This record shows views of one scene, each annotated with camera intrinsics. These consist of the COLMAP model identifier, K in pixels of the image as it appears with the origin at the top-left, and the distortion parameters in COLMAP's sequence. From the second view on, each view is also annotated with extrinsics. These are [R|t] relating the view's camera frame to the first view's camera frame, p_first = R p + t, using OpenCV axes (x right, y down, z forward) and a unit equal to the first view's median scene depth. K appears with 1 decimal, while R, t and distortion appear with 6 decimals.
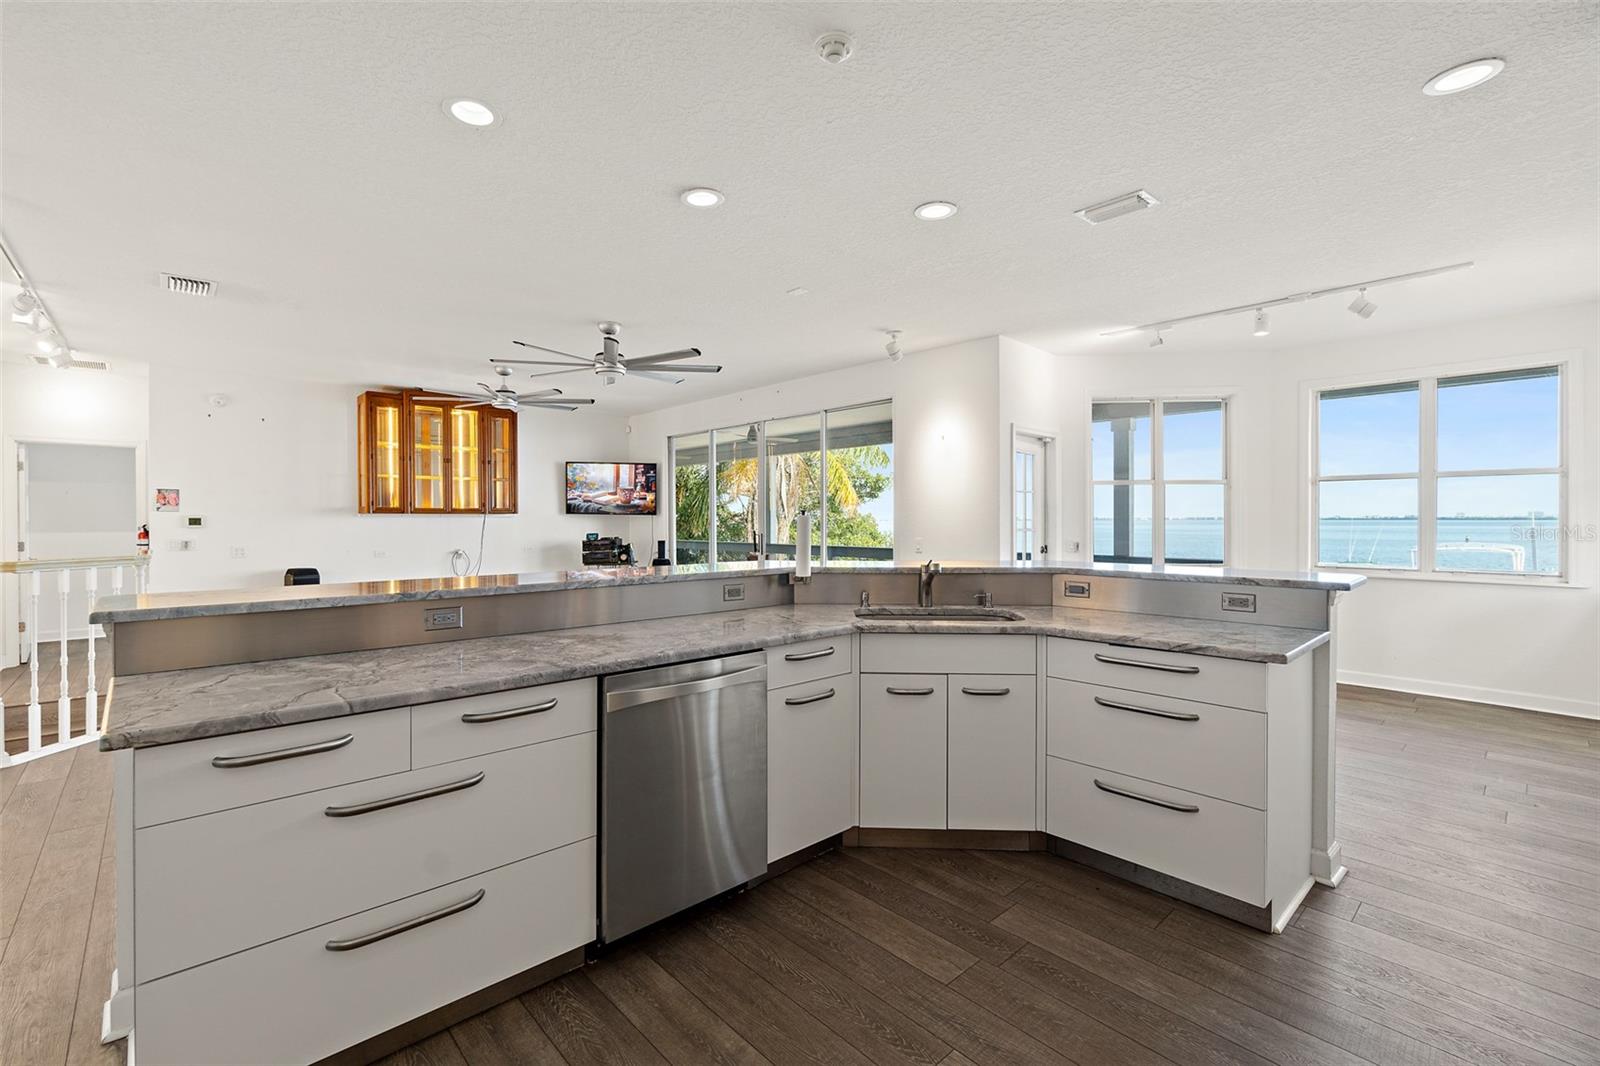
lens RADIAL K [[688.5, 0, 816.1], [0, 688.5, 525.4], [0, 0, 1]] dist [-0.006868, 0.000703]
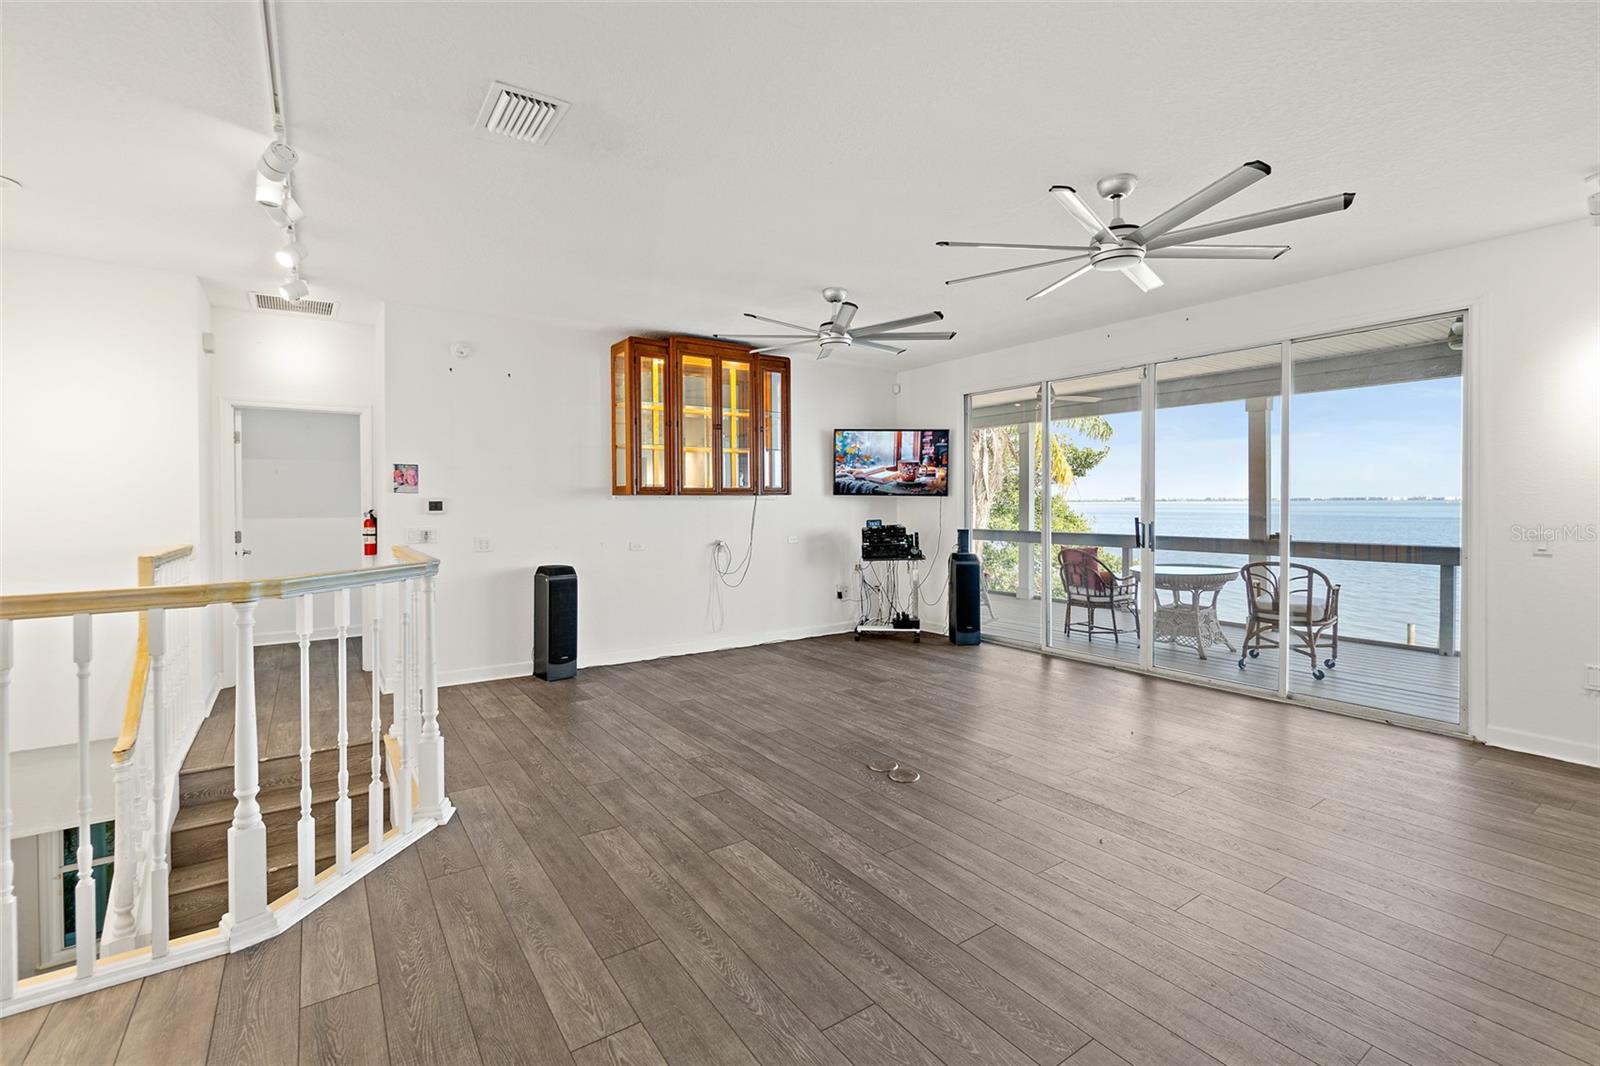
lens RADIAL K [[688.5, 0, 812.4], [0, 688.5, 512.5], [0, 0, 1]] dist [-0.006868, 0.000703]
pose [[0.991392, -0.000174, -0.130928, -0.319170], [0.001210, 0.999969, 0.007832, -0.003143], [0.130923, -0.007923, 0.991361, 0.236779]]
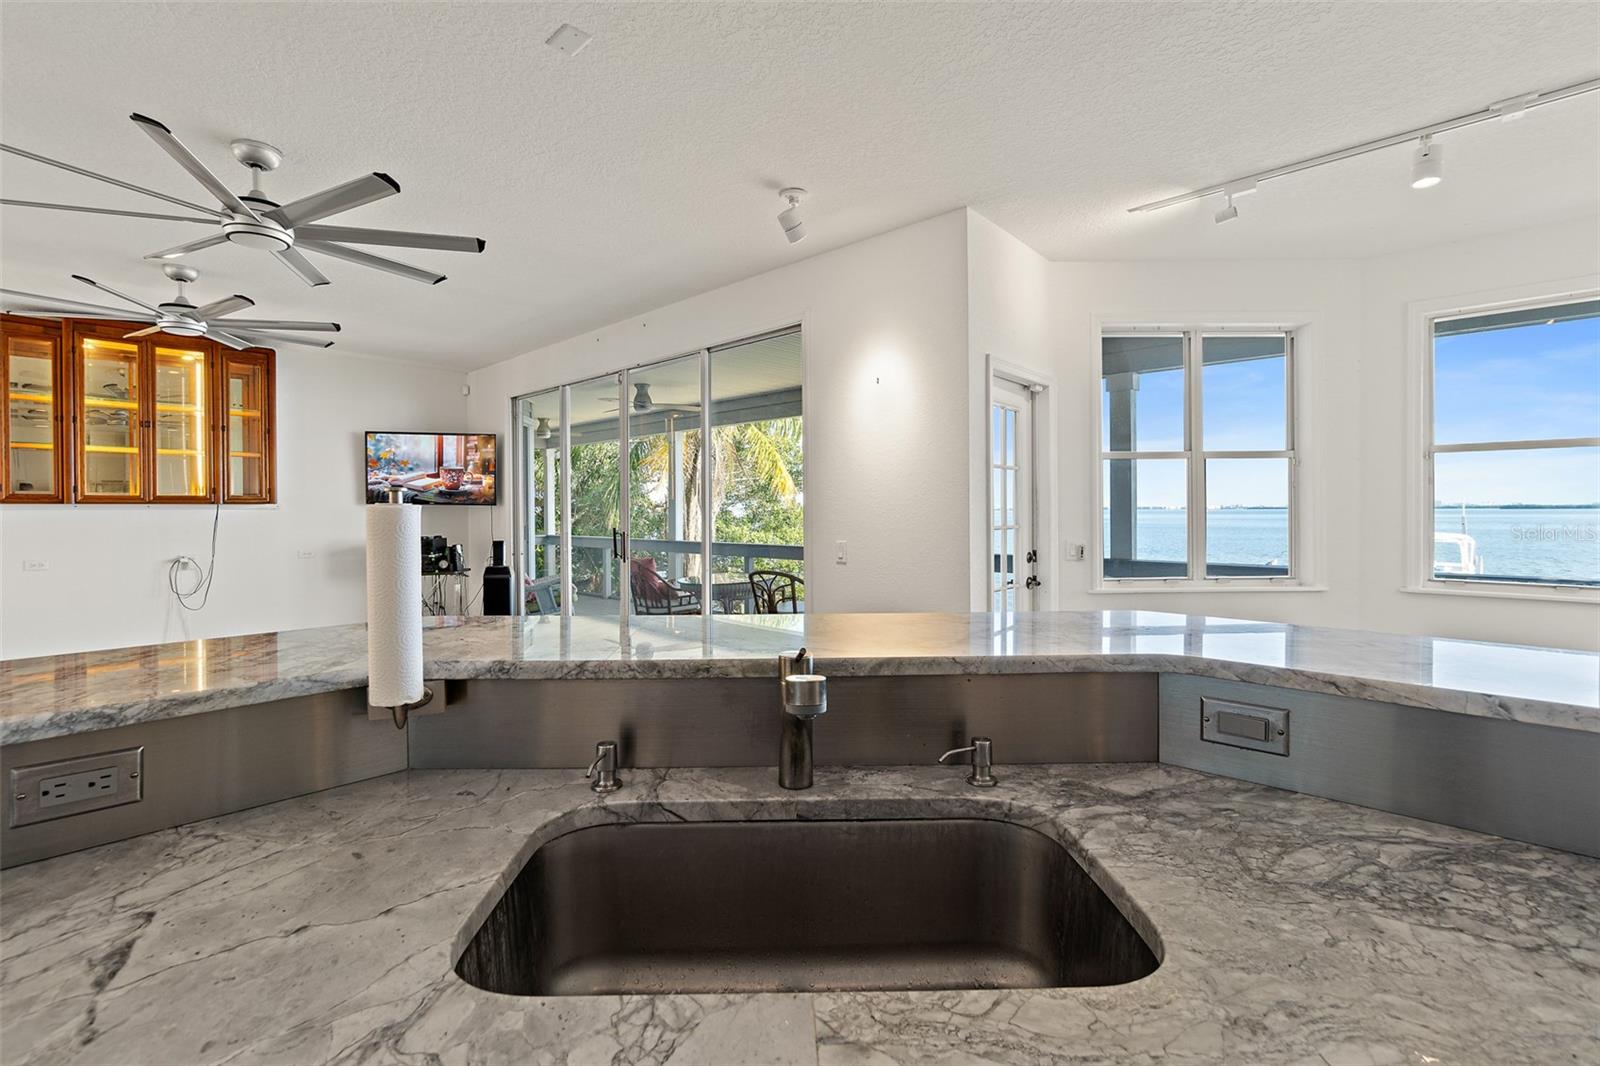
lens RADIAL K [[688.5, 0, 824.2], [0, 688.5, 507.0], [0, 0, 1]] dist [-0.006868, 0.000703]
pose [[0.996588, -0.002363, 0.082502, 0.061080], [0.003394, 0.999918, -0.012353, -0.003433], [-0.082466, 0.012591, 0.996514, 0.277715]]
